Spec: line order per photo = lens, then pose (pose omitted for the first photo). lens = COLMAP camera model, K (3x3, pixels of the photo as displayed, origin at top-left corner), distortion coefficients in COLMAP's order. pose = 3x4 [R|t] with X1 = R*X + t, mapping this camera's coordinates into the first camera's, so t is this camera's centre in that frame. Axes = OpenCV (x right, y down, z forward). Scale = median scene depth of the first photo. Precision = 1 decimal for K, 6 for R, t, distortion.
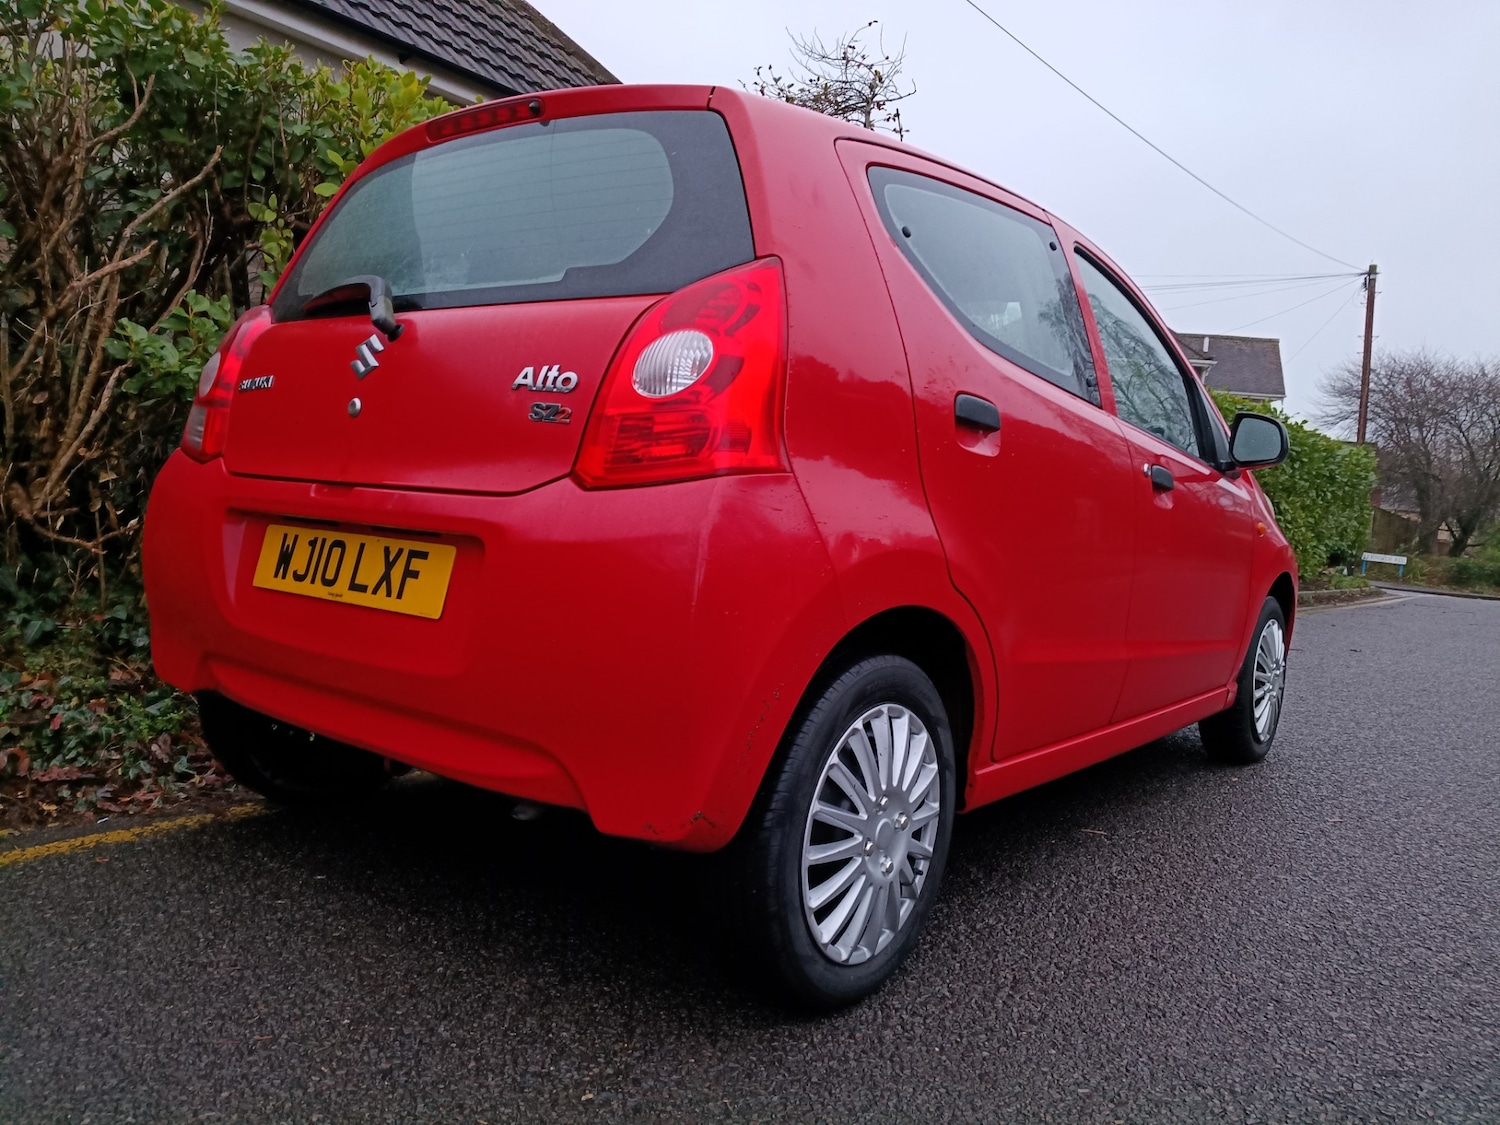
lens RADIAL K [[1145.2, 0, 749.4], [0, 1145.2, 563.8], [0, 0, 1]] dist [-0.016232, 0.004129]
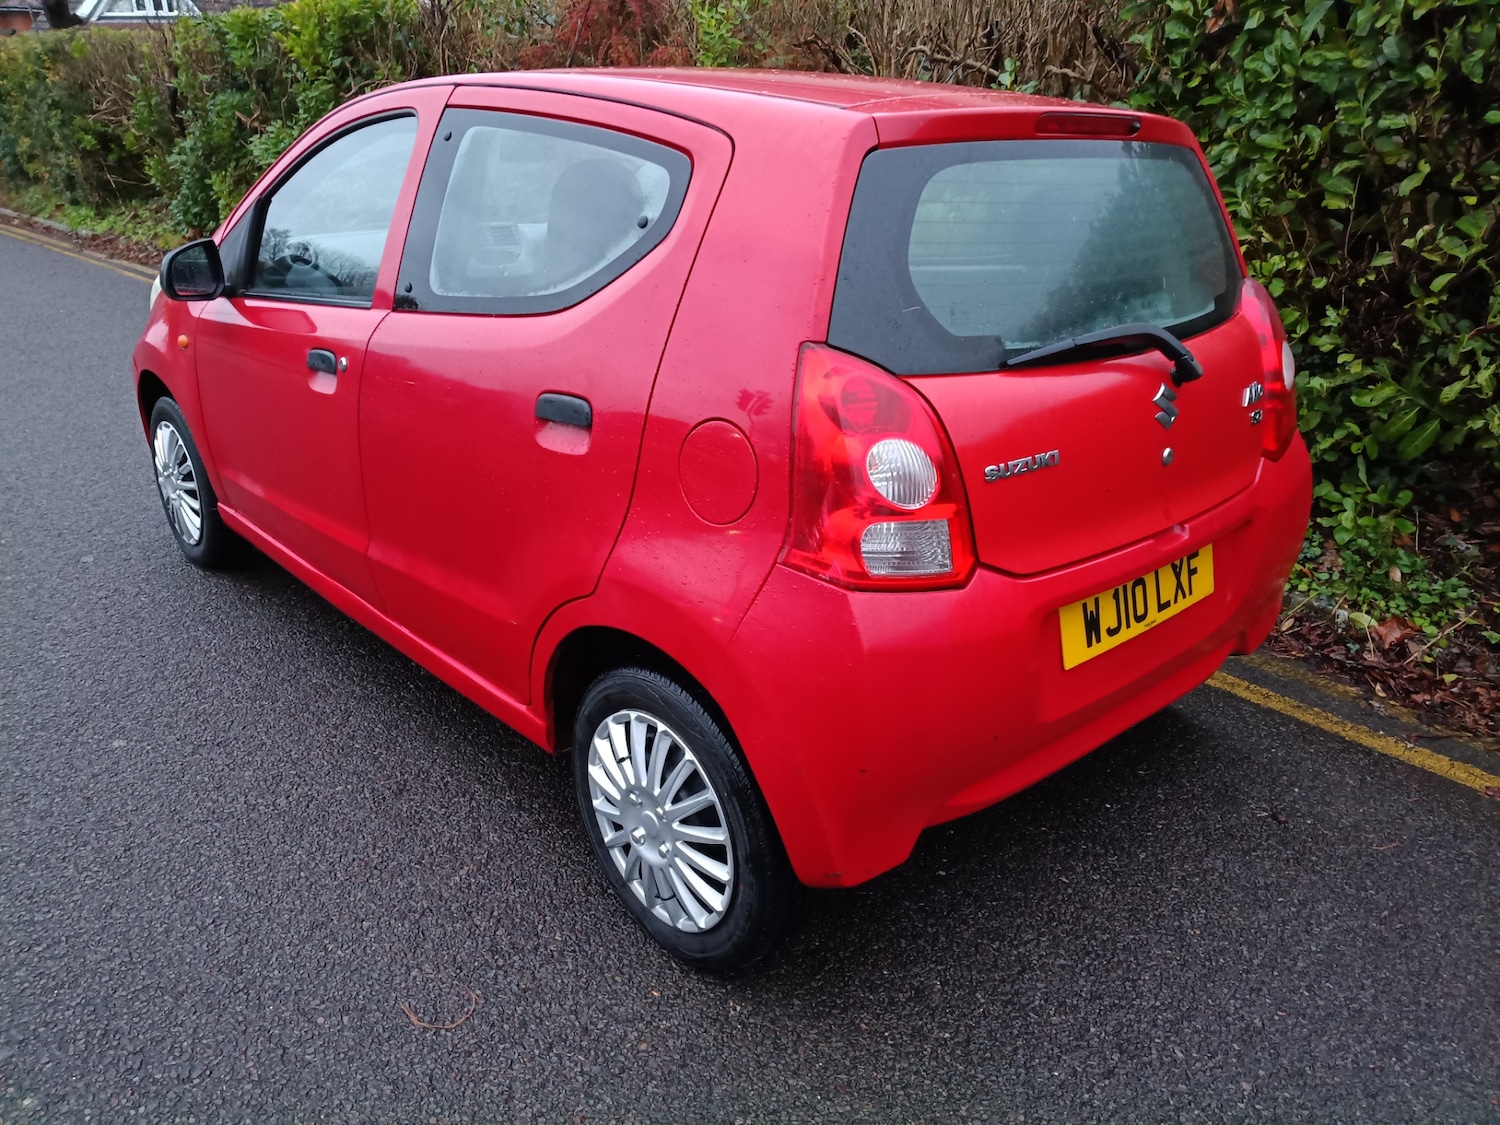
lens RADIAL K [[1145.2, 0, 751.4], [0, 1145.2, 564.7], [0, 0, 1]] dist [-0.016232, 0.004129]
pose [[0.169368, -0.423738, 0.889809, -1.406091], [0.034162, 0.904835, 0.424390, -0.513434], [-0.984961, -0.041481, 0.167726, 1.211780]]
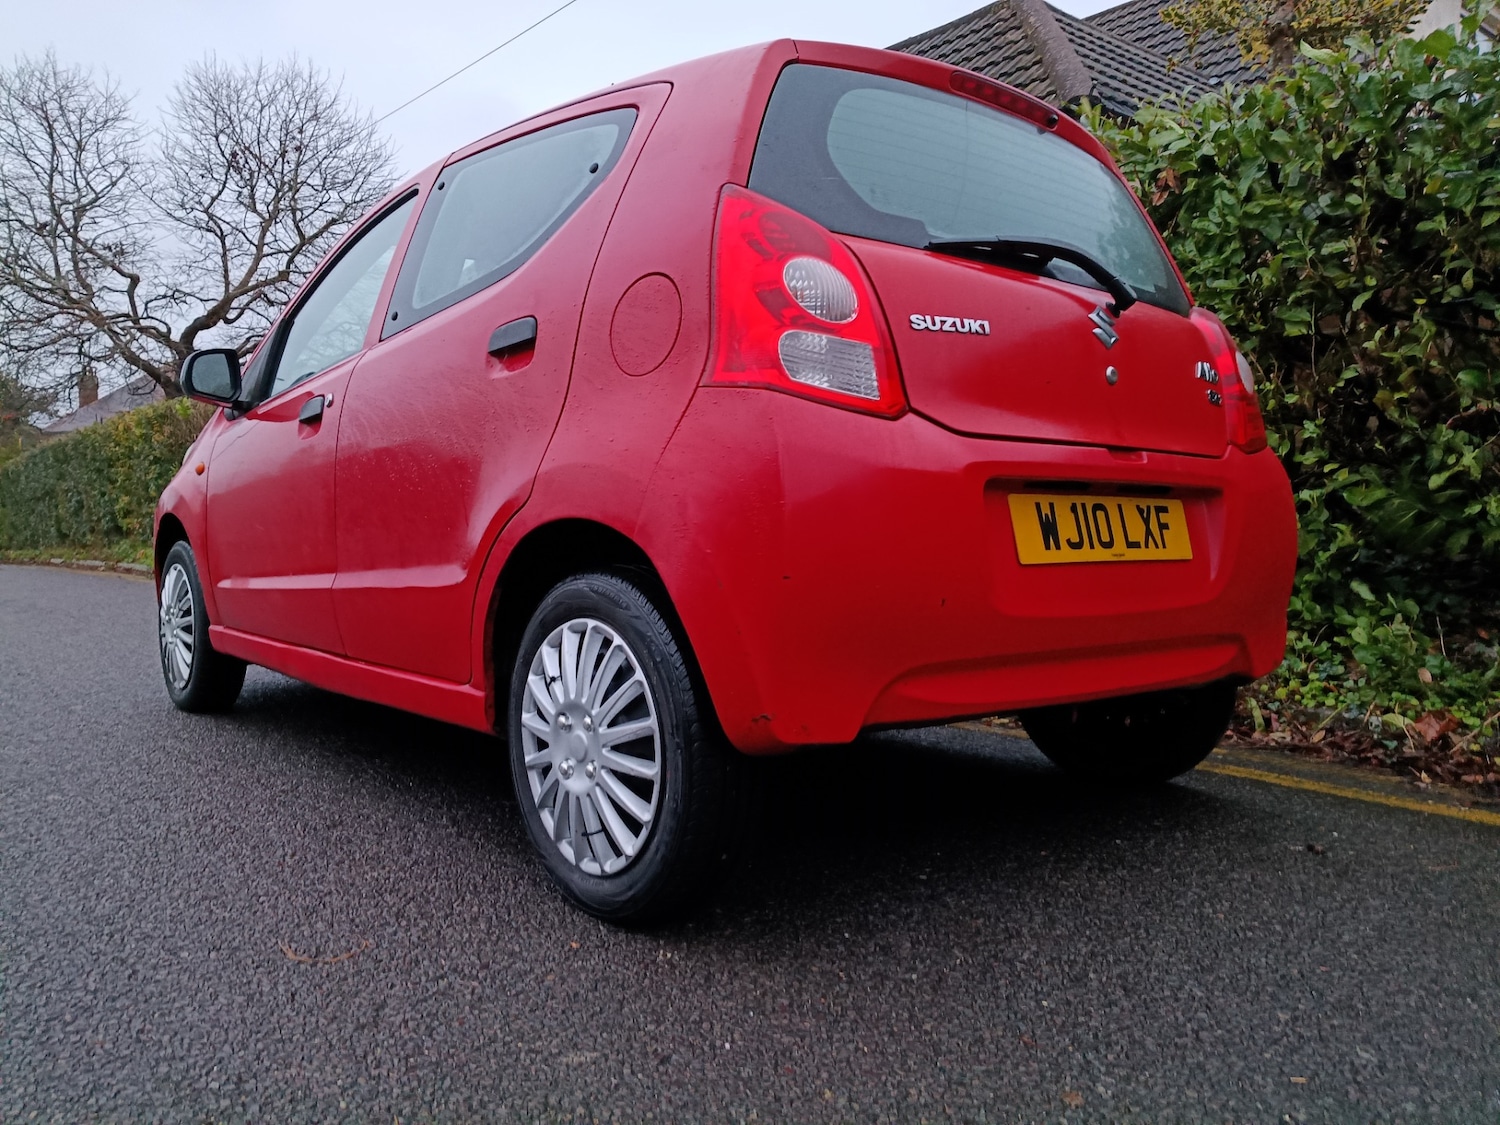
lens RADIAL K [[1145.2, 0, 750.6], [0, 1145.2, 549.7], [0, 0, 1]] dist [-0.016232, 0.004129]
pose [[0.210459, -0.095725, 0.972905, -1.471096], [0.053994, 0.994814, 0.086201, -0.087430], [-0.976111, 0.034390, 0.214536, 1.117963]]
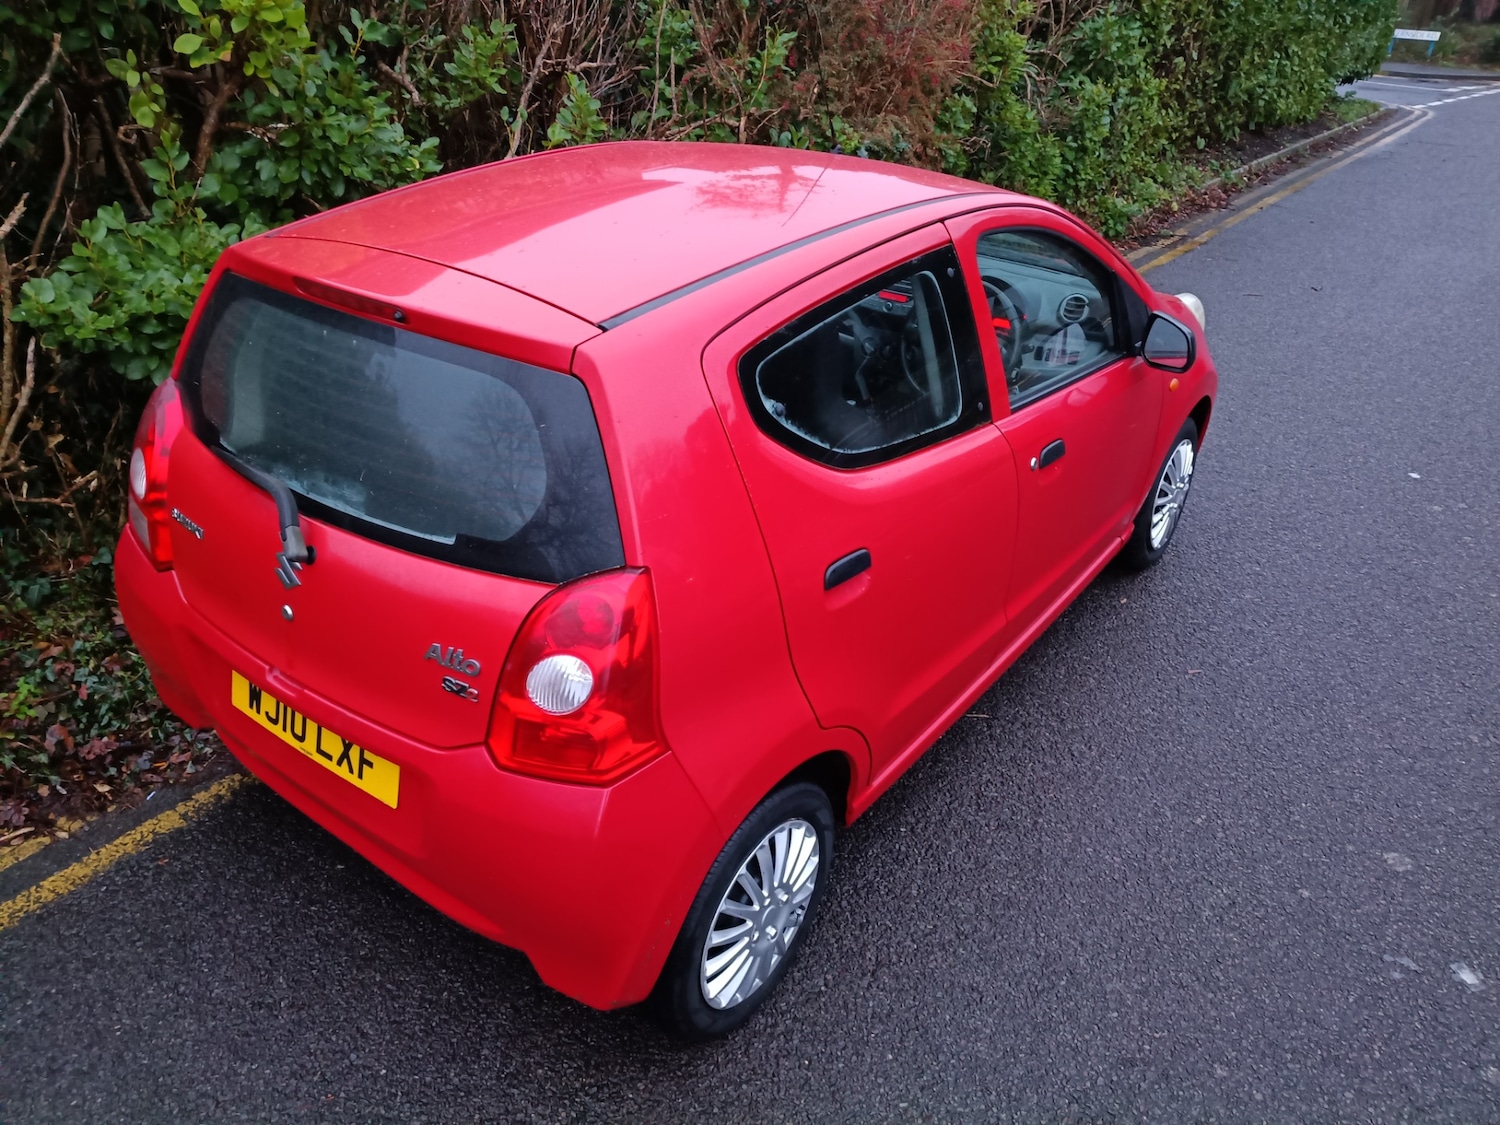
lens RADIAL K [[1145.2, 0, 749.3], [0, 1145.2, 568.0], [0, 0, 1]] dist [-0.016232, 0.004129]
pose [[0.998884, -0.046825, -0.006171, 0.116112], [0.044725, 0.895821, 0.442160, -0.657970], [-0.015176, -0.441942, 0.896915, 0.009743]]
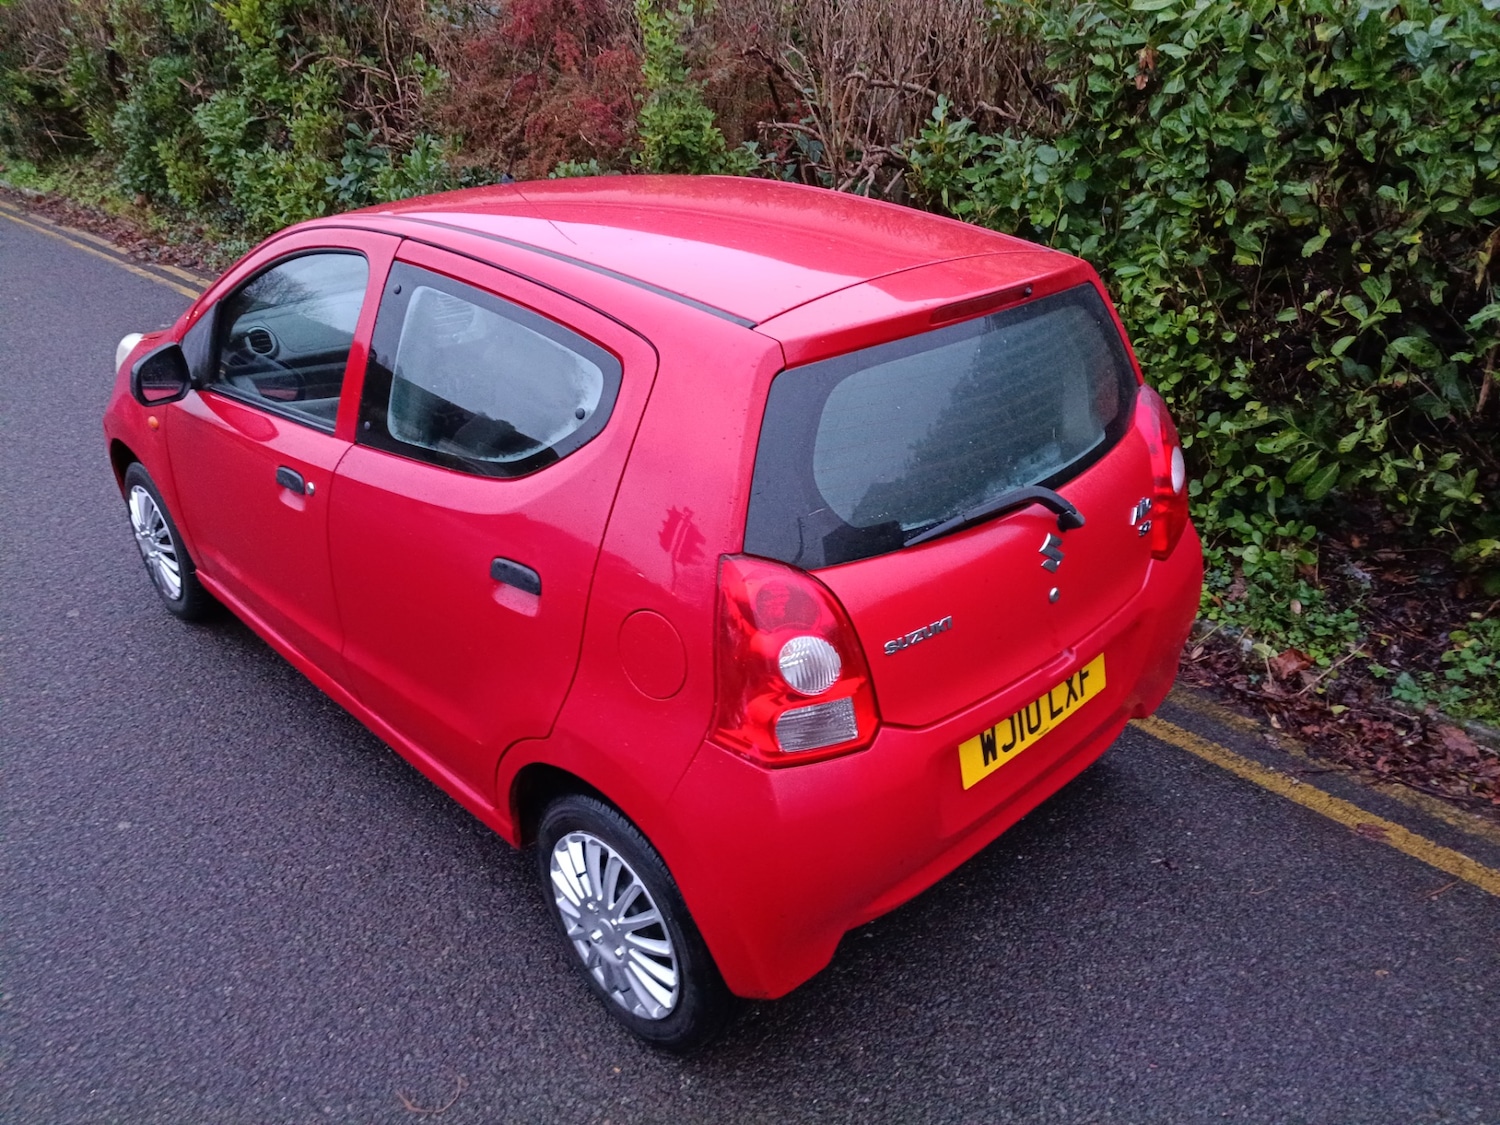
lens RADIAL K [[1145.2, 0, 753.2], [0, 1145.2, 566.7], [0, 0, 1]] dist [-0.016232, 0.004129]
pose [[0.136141, -0.501125, 0.854599, -1.404244], [0.045894, 0.864895, 0.499851, -0.780129], [-0.989626, -0.028829, 0.140746, 1.158638]]
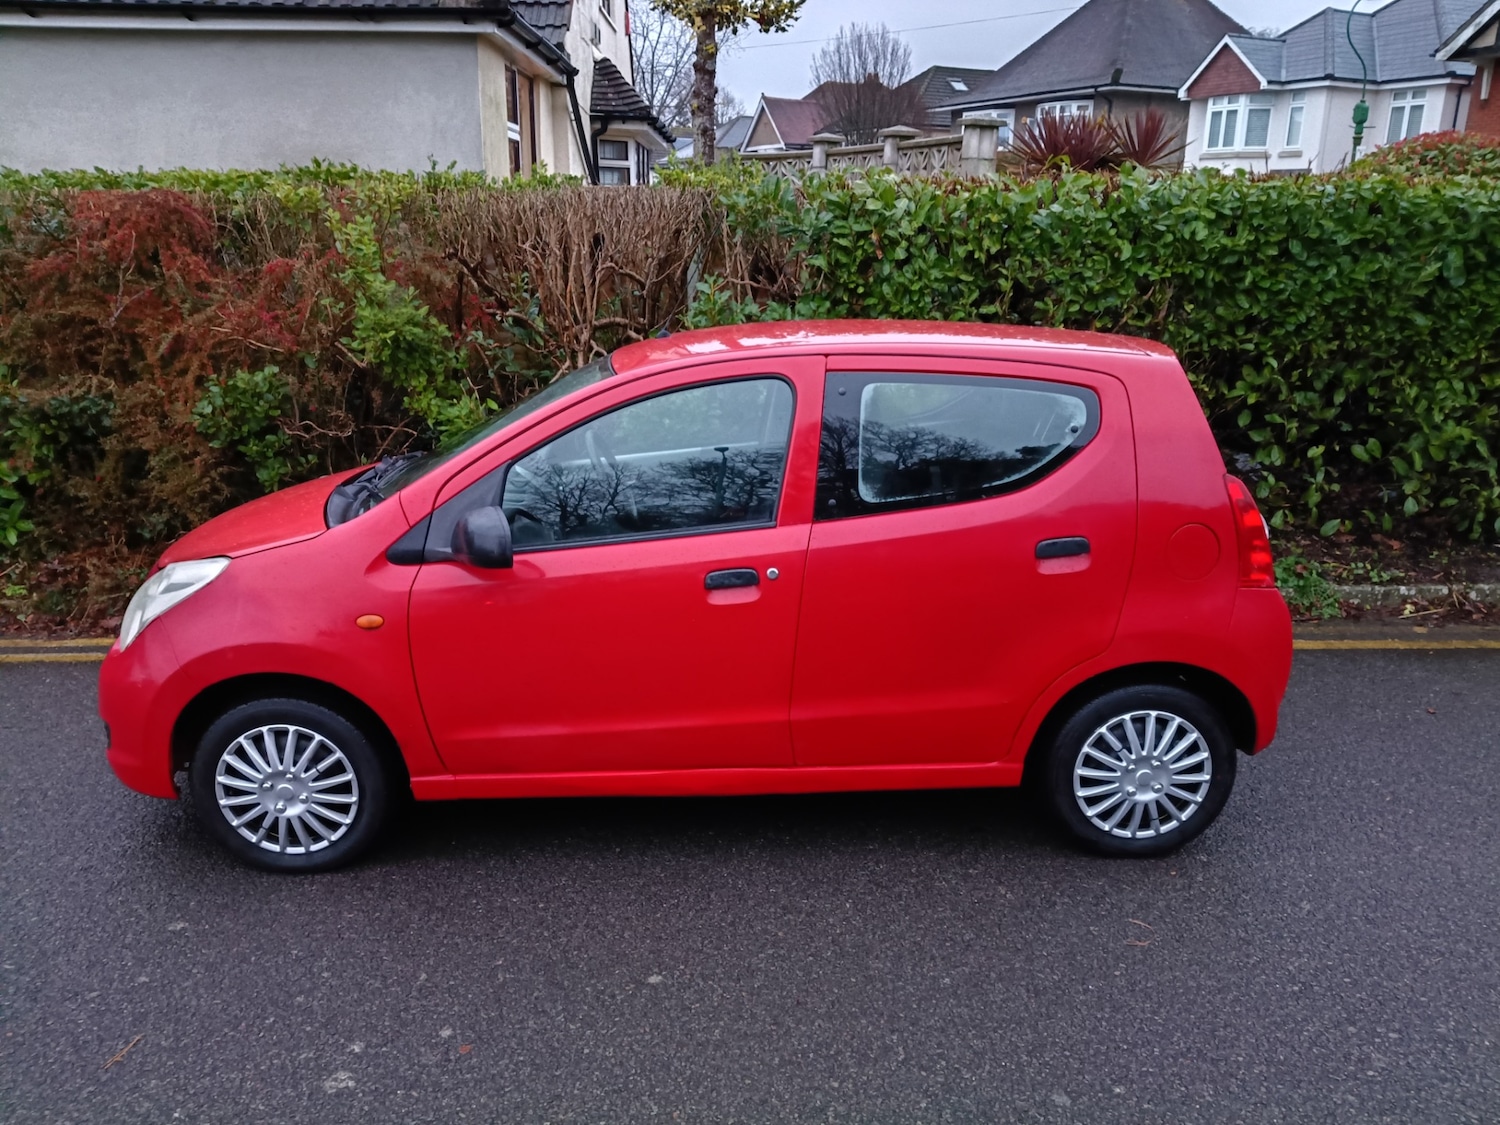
lens RADIAL K [[1145.2, 0, 741.9], [0, 1145.2, 559.5], [0, 0, 1]] dist [-0.016232, 0.004129]
pose [[-0.610661, -0.266339, 0.745759, -1.423830], [0.010925, 0.938820, 0.344234, -0.771763], [-0.791817, 0.218357, -0.570391, 2.884715]]
